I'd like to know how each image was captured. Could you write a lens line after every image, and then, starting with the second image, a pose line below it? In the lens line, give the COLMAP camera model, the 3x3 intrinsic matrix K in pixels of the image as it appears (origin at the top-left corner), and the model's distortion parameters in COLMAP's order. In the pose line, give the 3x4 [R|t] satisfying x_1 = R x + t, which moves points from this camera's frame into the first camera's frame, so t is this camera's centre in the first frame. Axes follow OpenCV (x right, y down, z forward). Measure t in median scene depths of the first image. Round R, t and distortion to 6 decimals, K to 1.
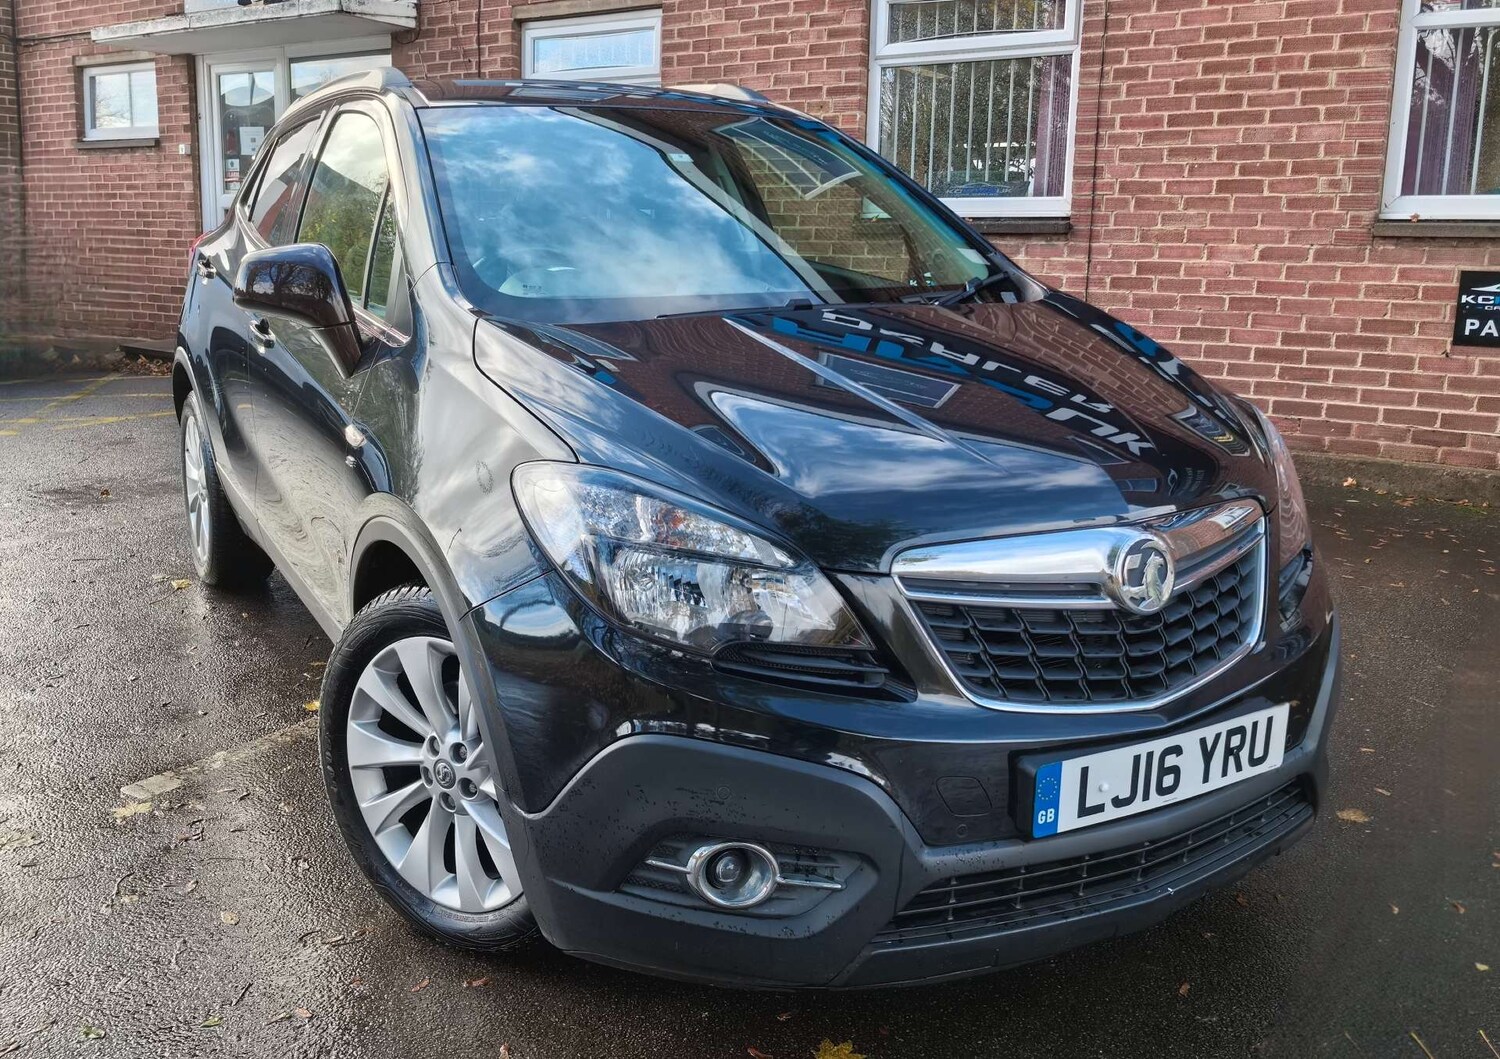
lens RADIAL K [[1378.6, 0, 716.5], [0, 1378.6, 512.3], [0, 0, 1]] dist [0.020379, -0.013087]
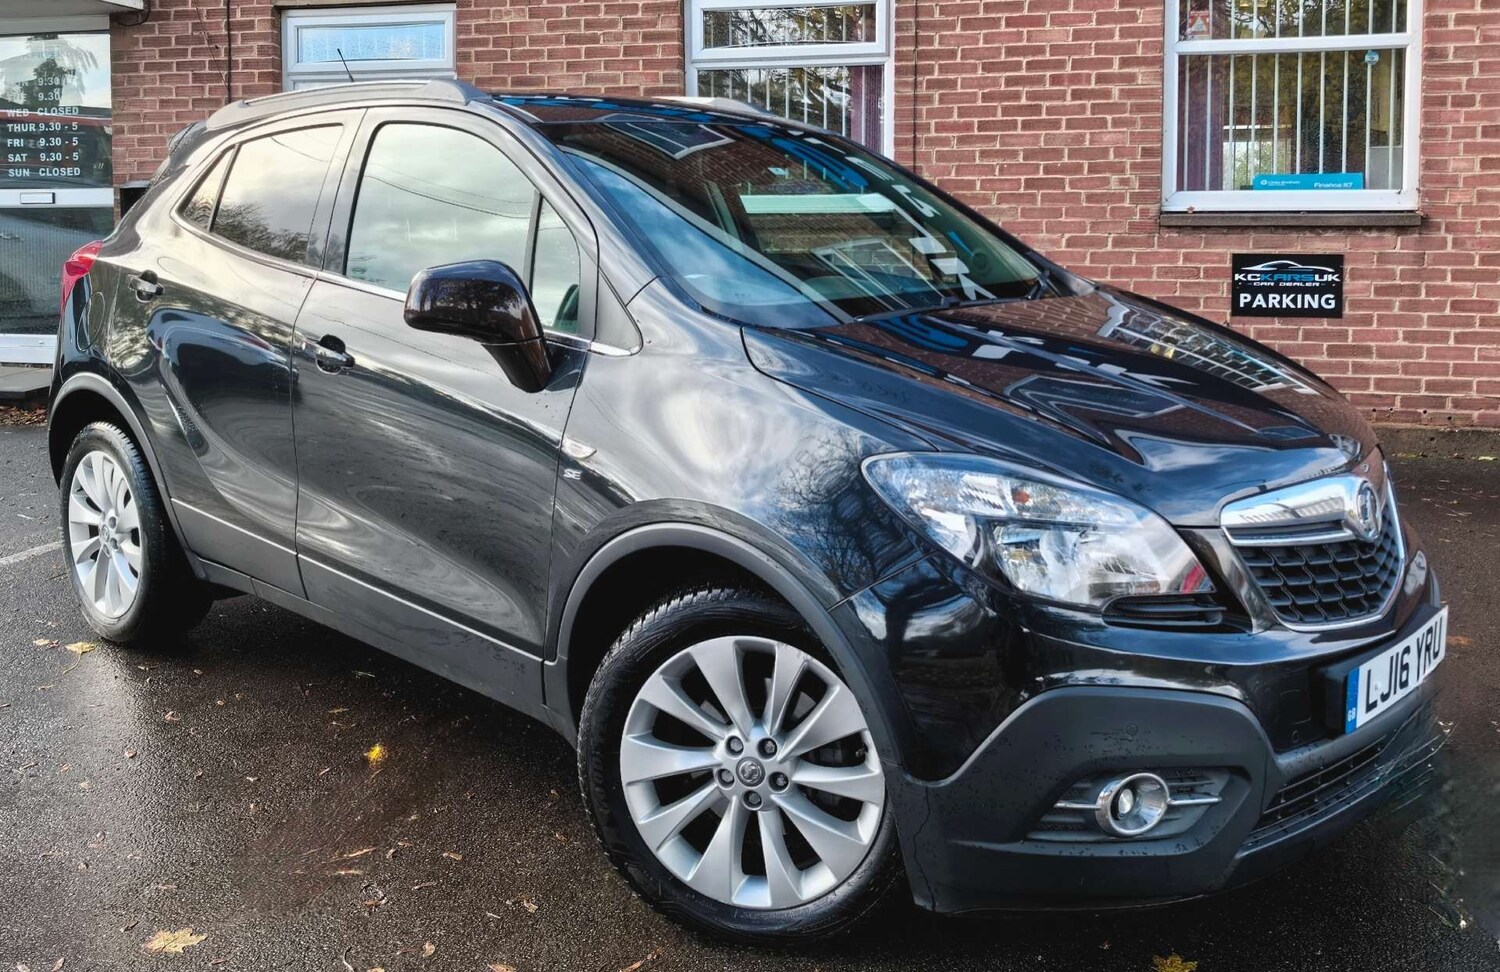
lens RADIAL K [[1442.6, 0, 852.9], [0, 1442.6, 338.6], [0, 0, 1]] dist [0.027305, 0.000000]
pose [[0.932494, -0.042600, 0.358665, -0.203691], [0.083749, 0.991458, -0.099982, -0.005804], [-0.351342, 0.123271, 0.928097, -0.023554]]
